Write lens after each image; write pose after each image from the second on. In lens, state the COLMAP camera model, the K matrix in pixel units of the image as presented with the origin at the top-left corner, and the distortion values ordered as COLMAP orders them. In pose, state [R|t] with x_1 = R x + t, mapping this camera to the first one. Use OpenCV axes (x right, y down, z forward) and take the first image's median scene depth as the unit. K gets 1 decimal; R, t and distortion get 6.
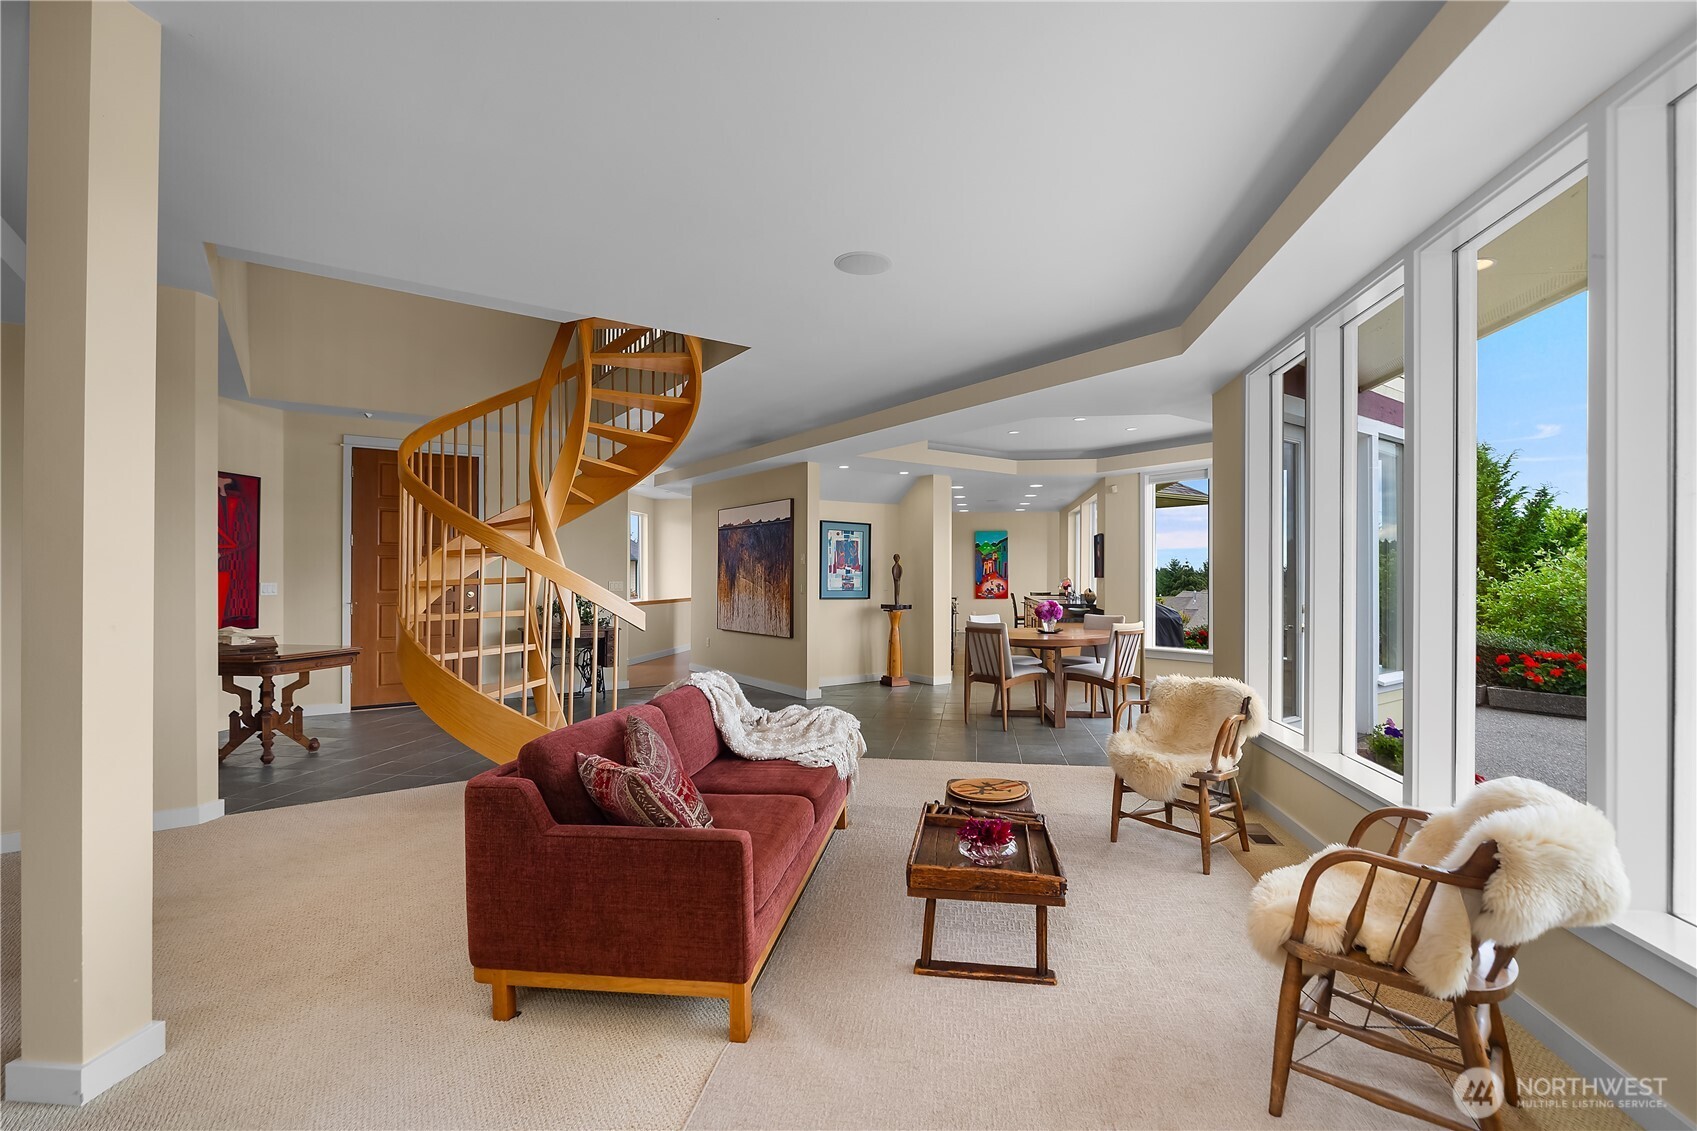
lens RADIAL K [[802.6, 0, 848.5], [0, 802.6, 565.5], [0, 0, 1]] dist [0.000689, 0.000038]
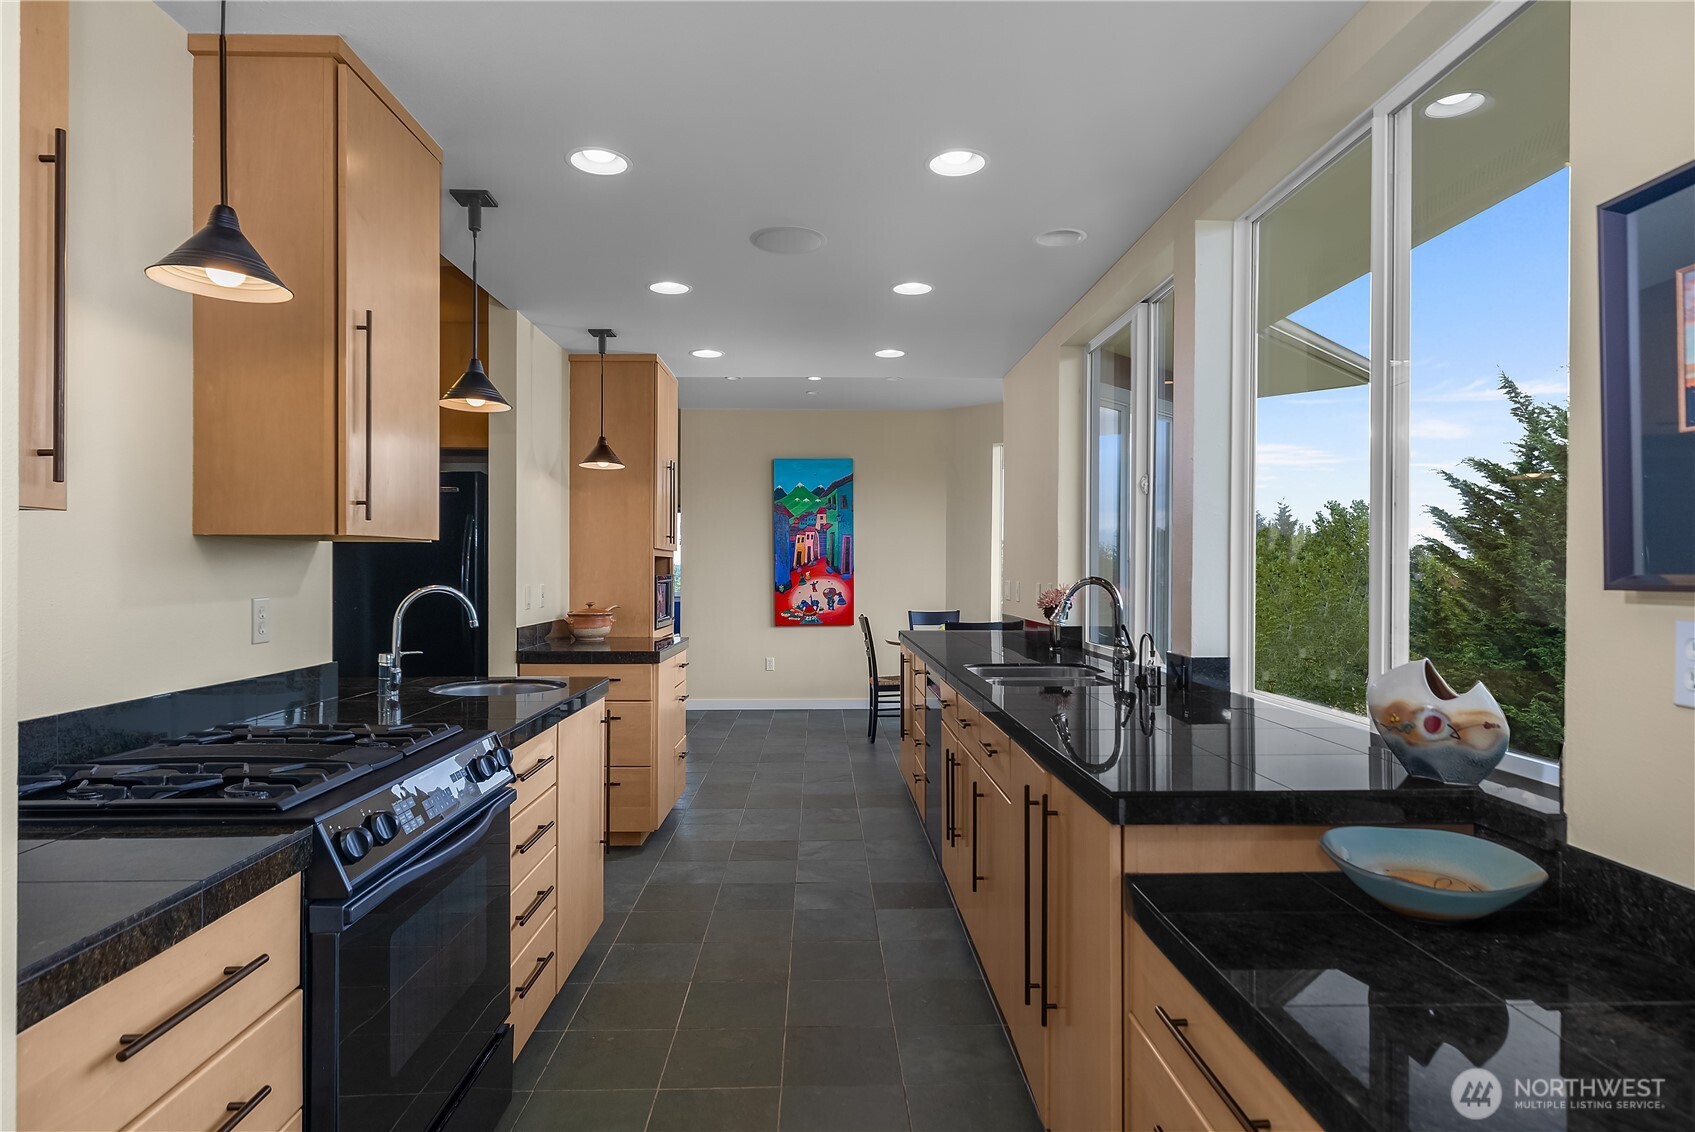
lens RADIAL K [[951.9, 0, 847.5], [0, 951.9, 566.0], [0, 0, 1]] dist [0.012001, 0.000130]
pose [[0.981241, 0.001880, 0.192778, 0.175304], [-0.003451, 0.999964, 0.007815, 0.012568], [-0.192756, -0.008334, 0.981211, 0.898880]]
